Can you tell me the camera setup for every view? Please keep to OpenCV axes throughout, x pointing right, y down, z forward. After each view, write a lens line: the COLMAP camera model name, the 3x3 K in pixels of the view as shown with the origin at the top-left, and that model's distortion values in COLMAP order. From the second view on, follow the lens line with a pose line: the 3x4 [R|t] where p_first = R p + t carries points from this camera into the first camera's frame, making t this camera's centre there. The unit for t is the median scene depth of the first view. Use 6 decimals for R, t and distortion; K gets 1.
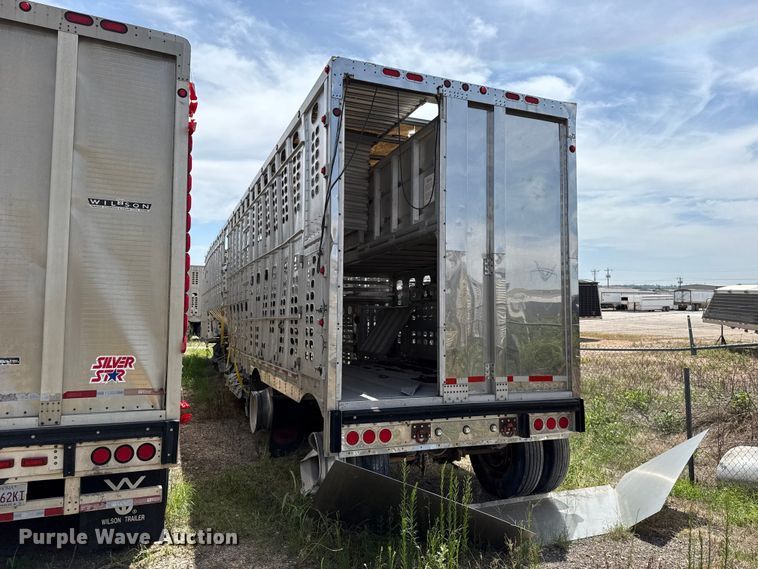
lens RADIAL K [[539.3, 0, 382.3], [0, 539.3, 281.1], [0, 0, 1]] dist [0.103573, -0.122715]
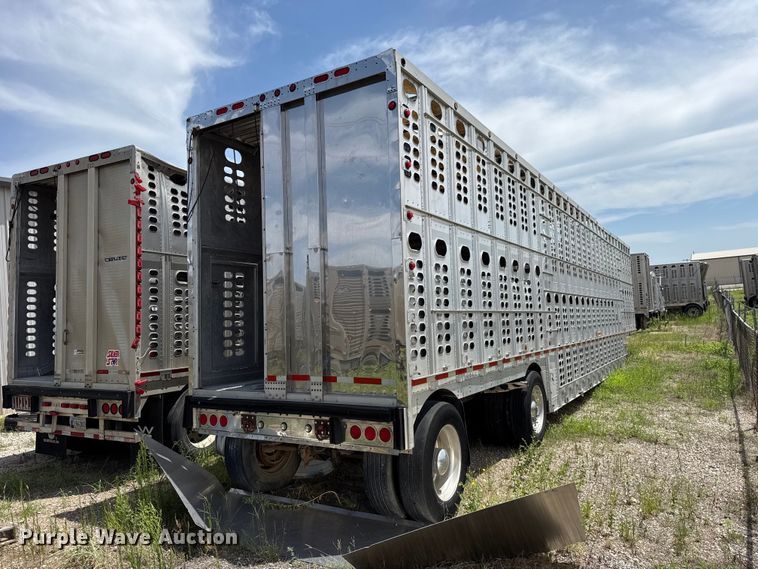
lens RADIAL K [[544.5, 0, 379.1], [0, 544.5, 277.3], [0, 0, 1]] dist [0.057485, -0.081322]
pose [[0.588014, -0.101134, -0.802503, 1.105383], [0.095708, 0.993882, -0.055125, 0.069289], [0.803169, -0.044392, 0.594096, 0.546552]]
